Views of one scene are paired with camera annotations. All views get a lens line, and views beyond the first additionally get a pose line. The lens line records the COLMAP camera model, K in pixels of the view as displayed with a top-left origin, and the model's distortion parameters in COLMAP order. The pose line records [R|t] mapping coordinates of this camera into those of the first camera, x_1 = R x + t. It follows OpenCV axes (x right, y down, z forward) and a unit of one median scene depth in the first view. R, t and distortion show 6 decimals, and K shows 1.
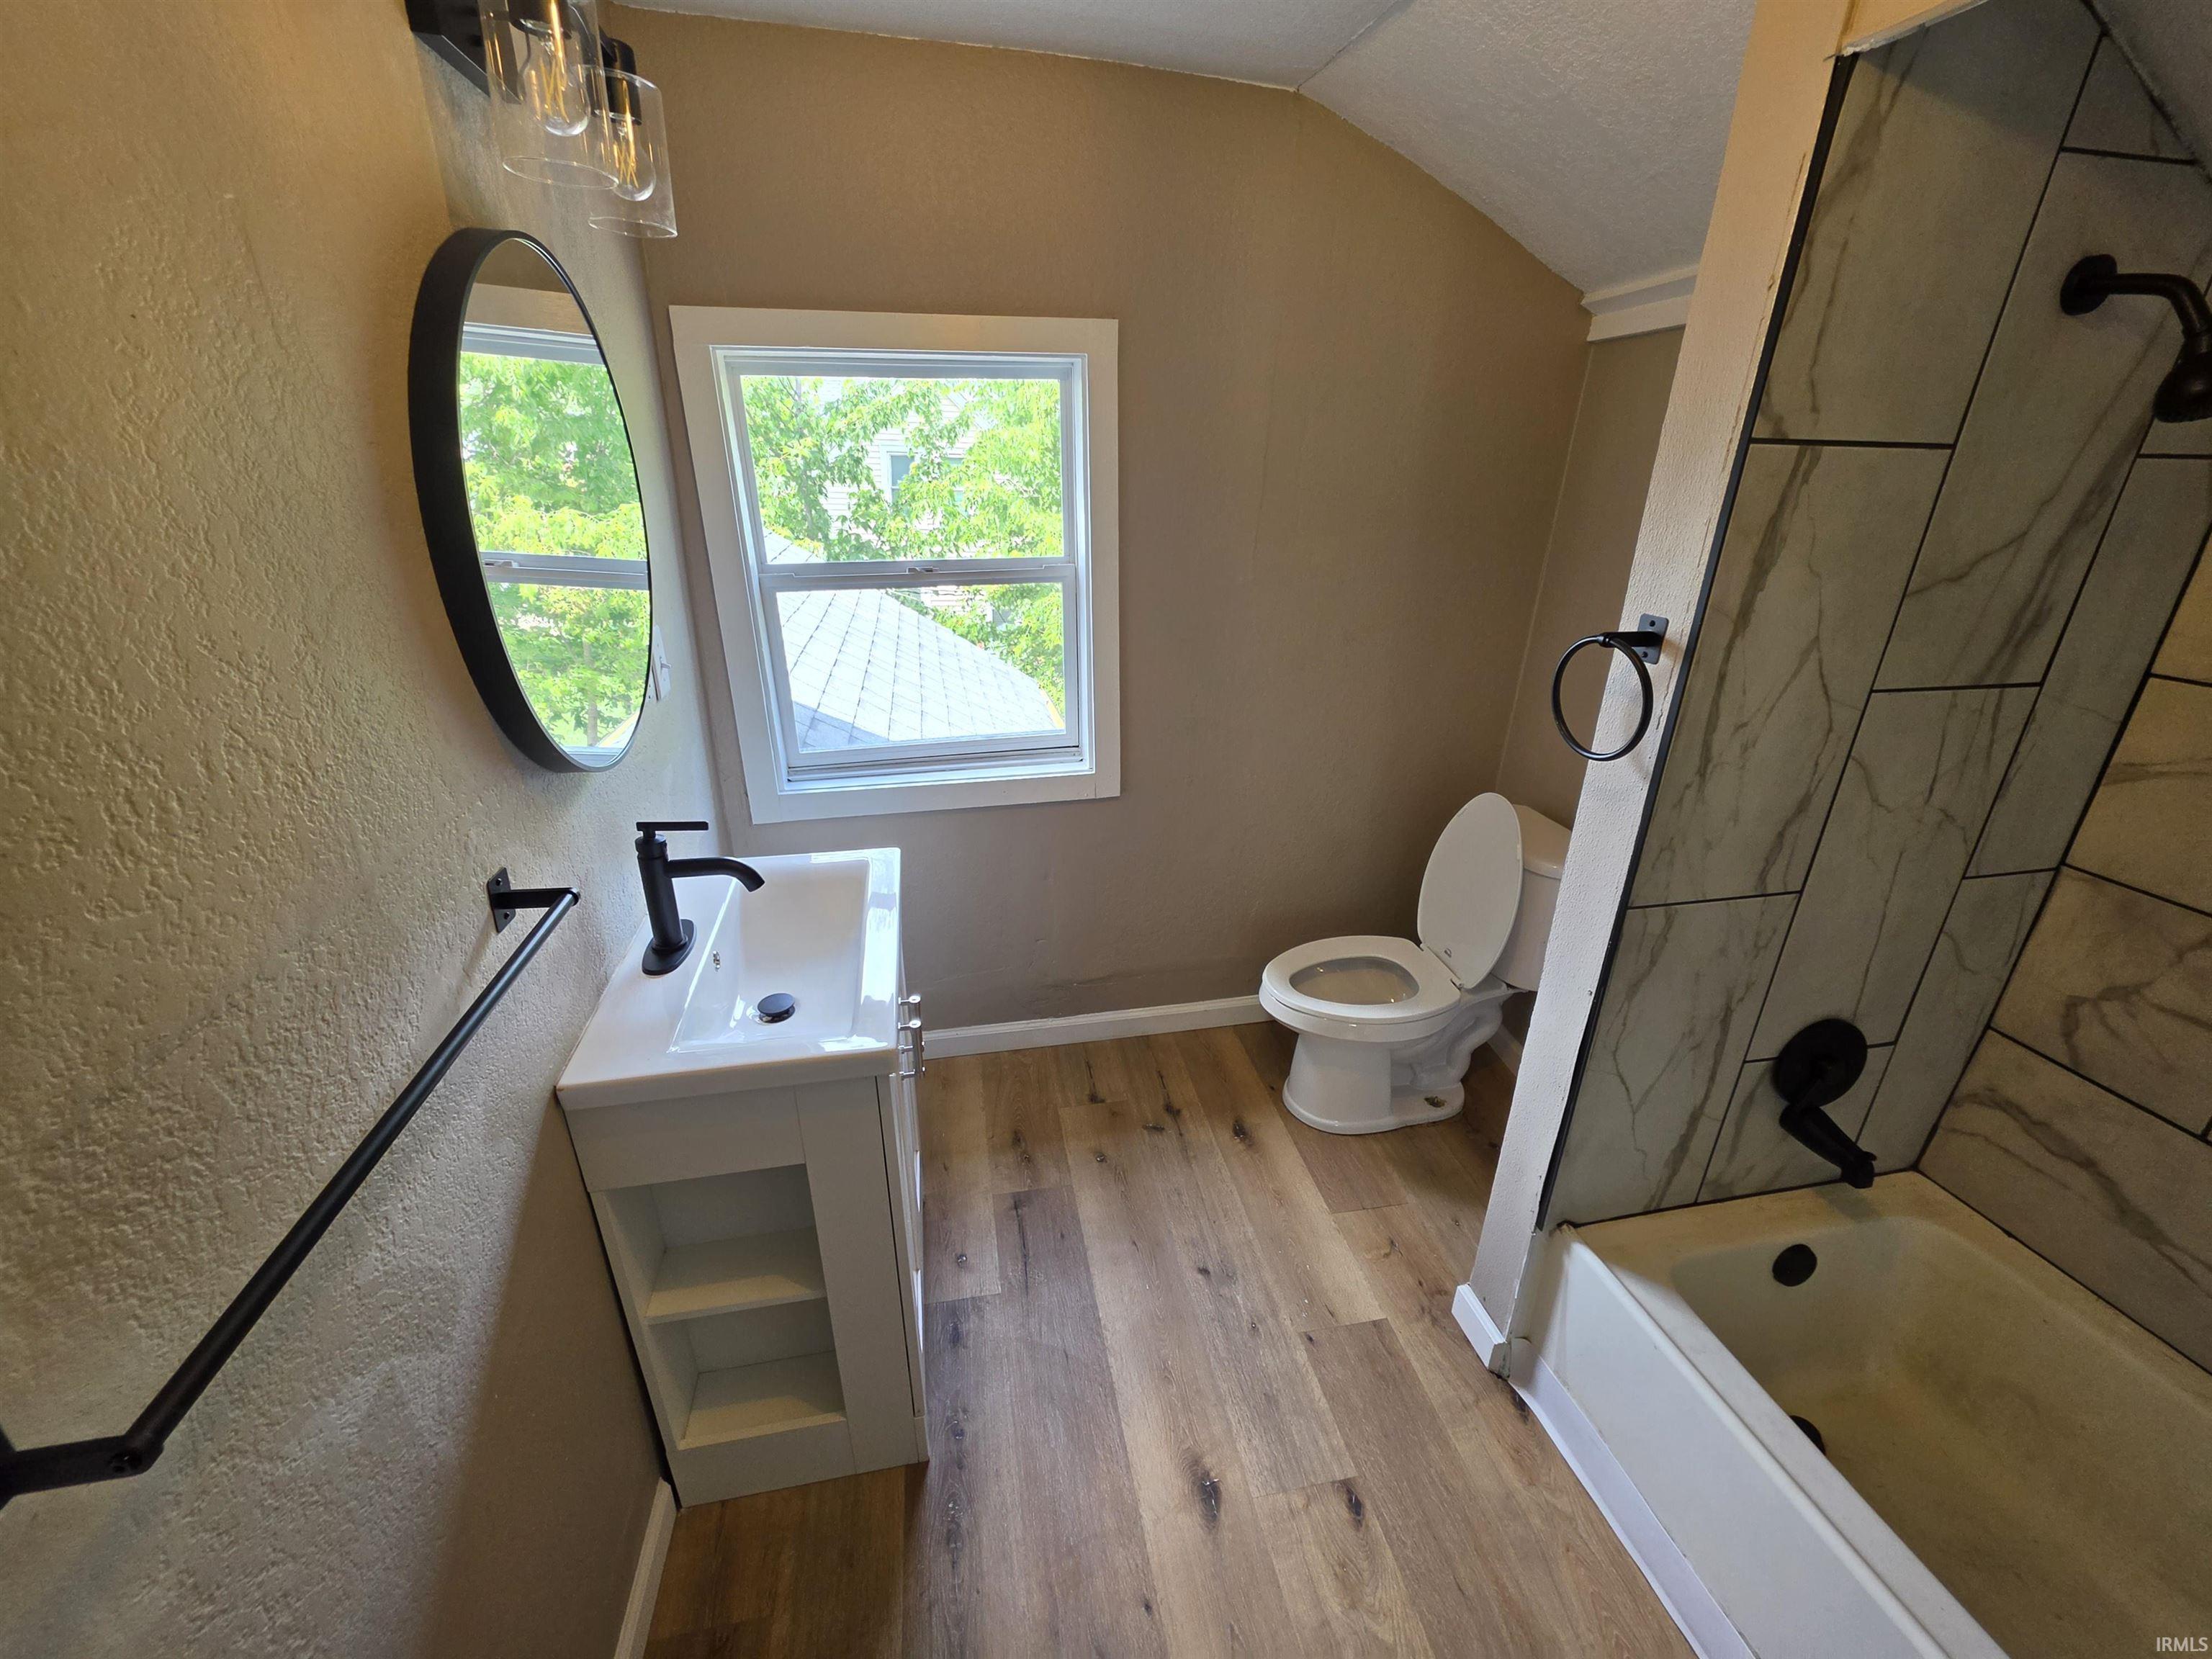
lens RADIAL K [[888.6, 0, 1098.3], [0, 888.6, 830.5], [0, 0, 1]] dist [-0.002731, -0.000203]
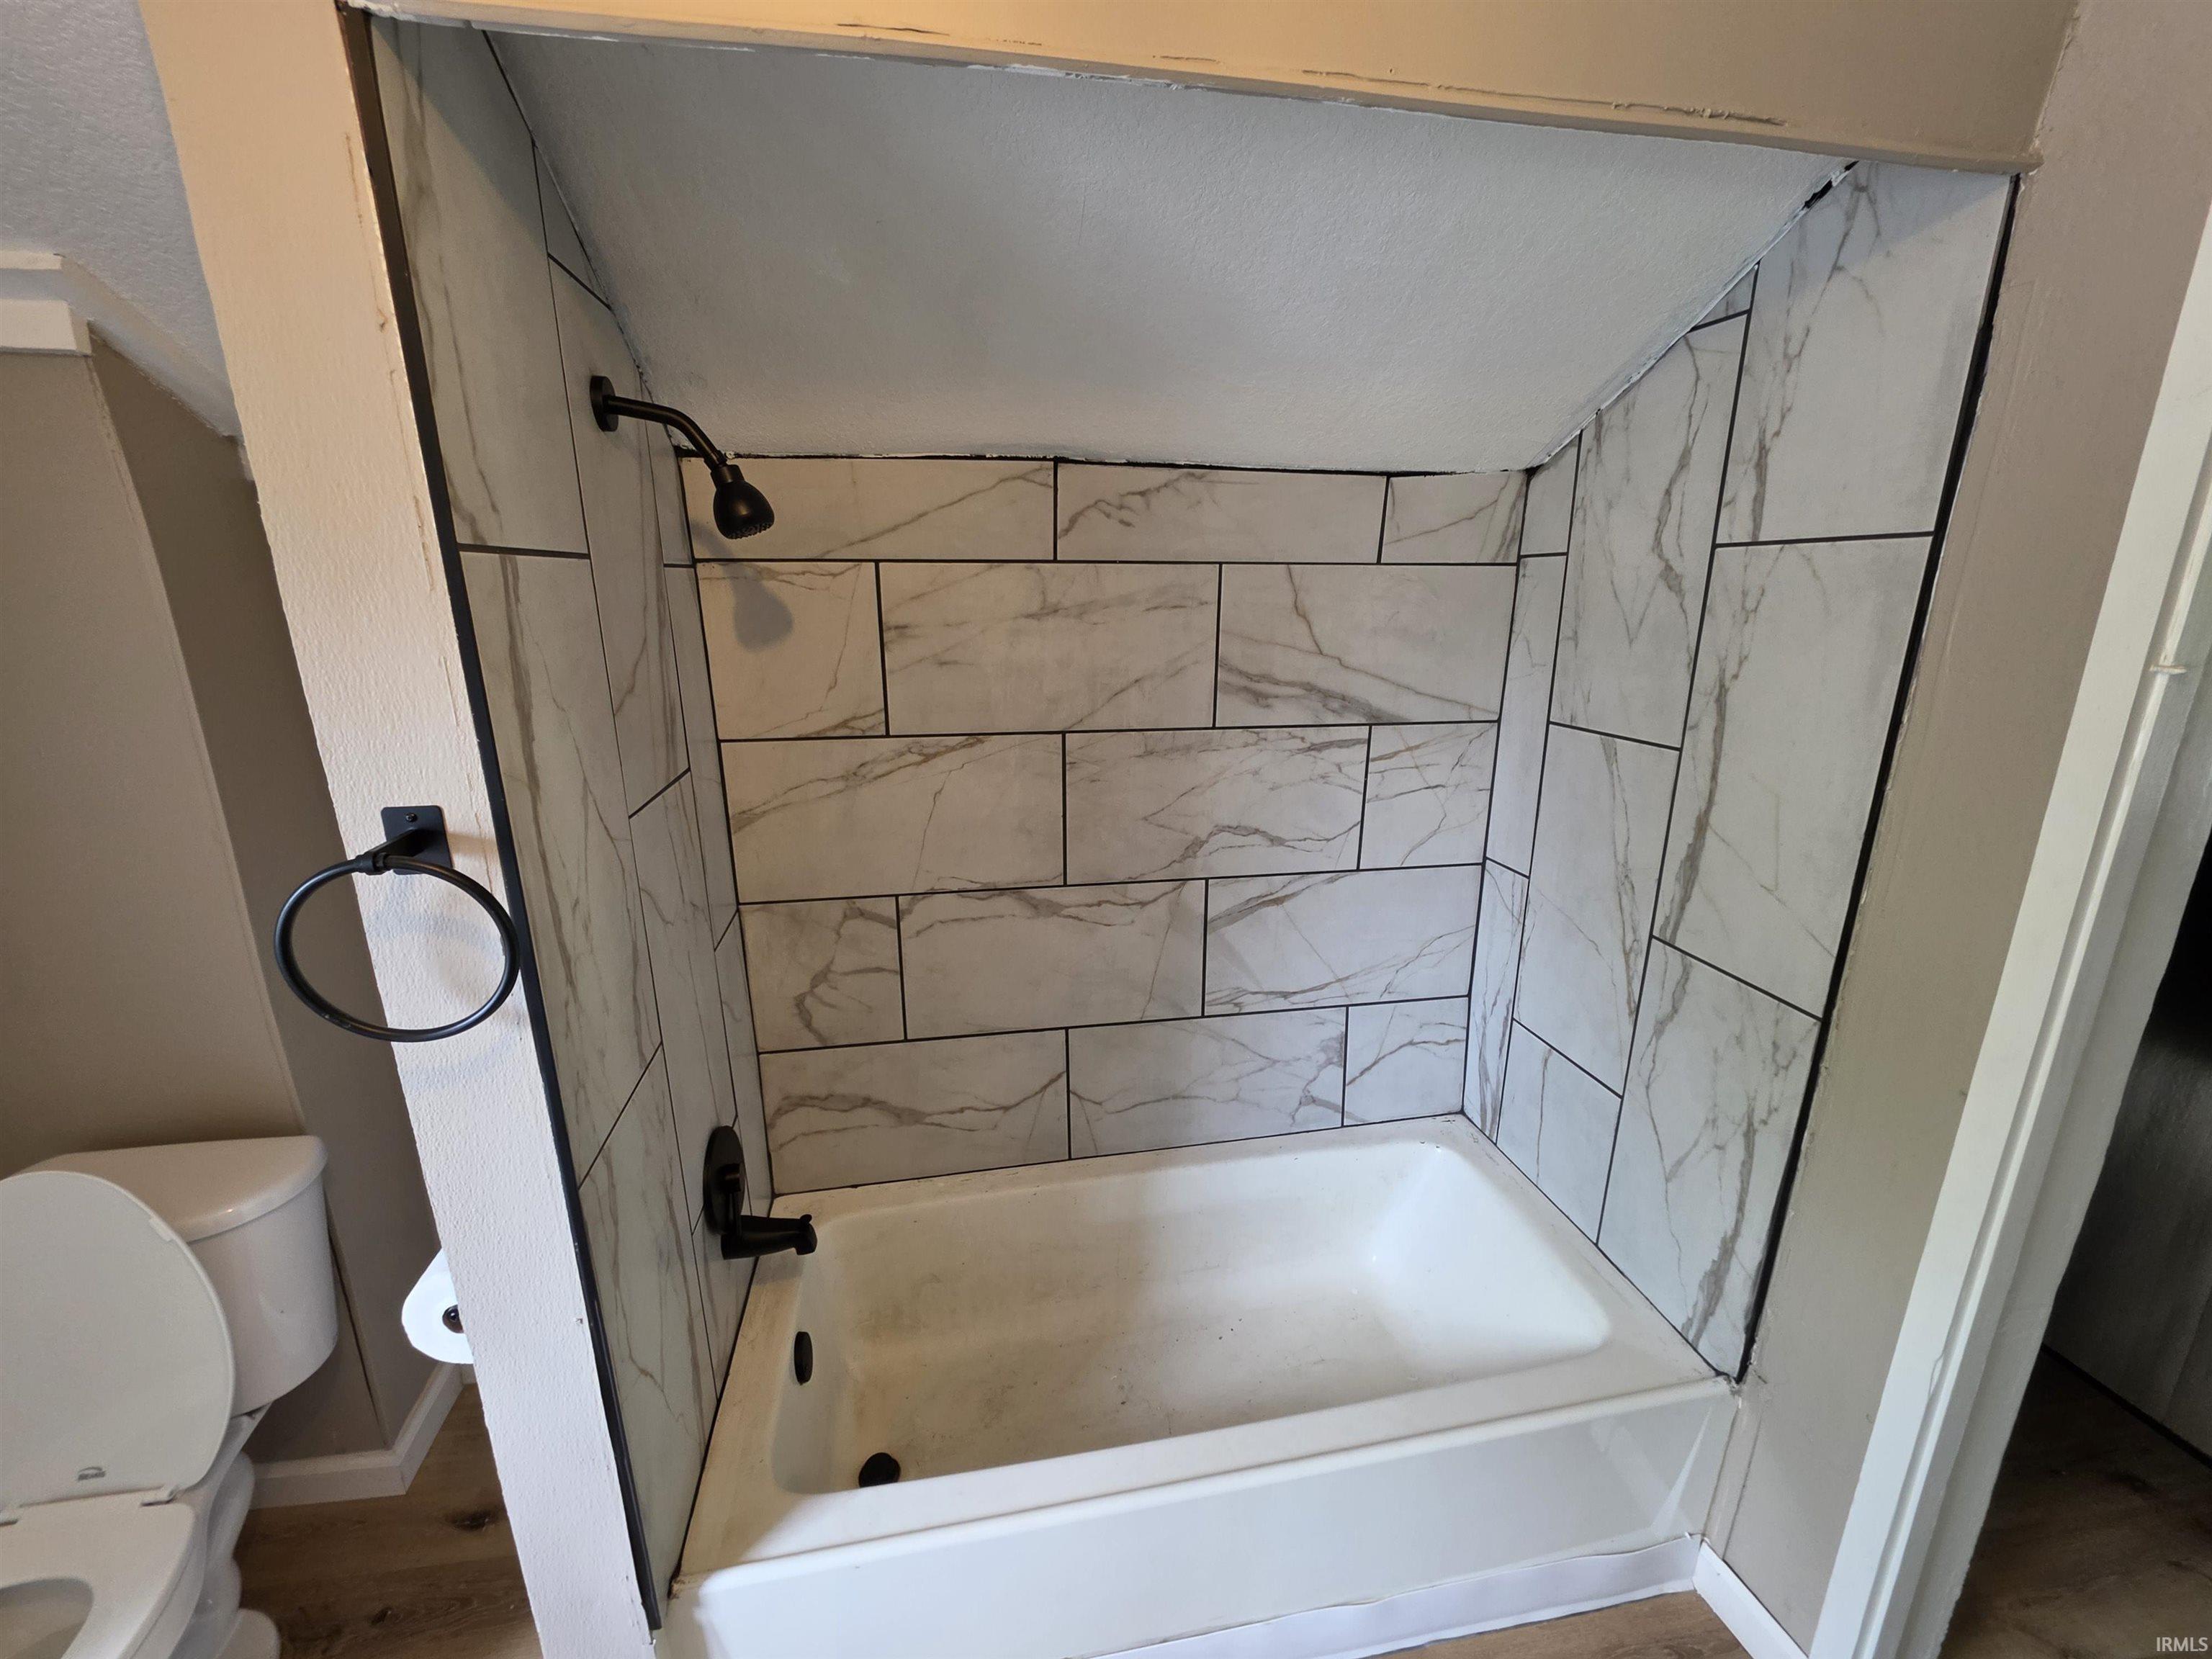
lens RADIAL K [[891.5, 0, 1100.5], [0, 891.5, 828.6], [0, 0, 1]] dist [-0.000925, -0.000091]
pose [[0.010951, -0.283644, 0.958867, 0.006797], [0.379051, 0.888534, 0.258509, -0.167420], [-0.925311, 0.360628, 0.117246, 0.381303]]
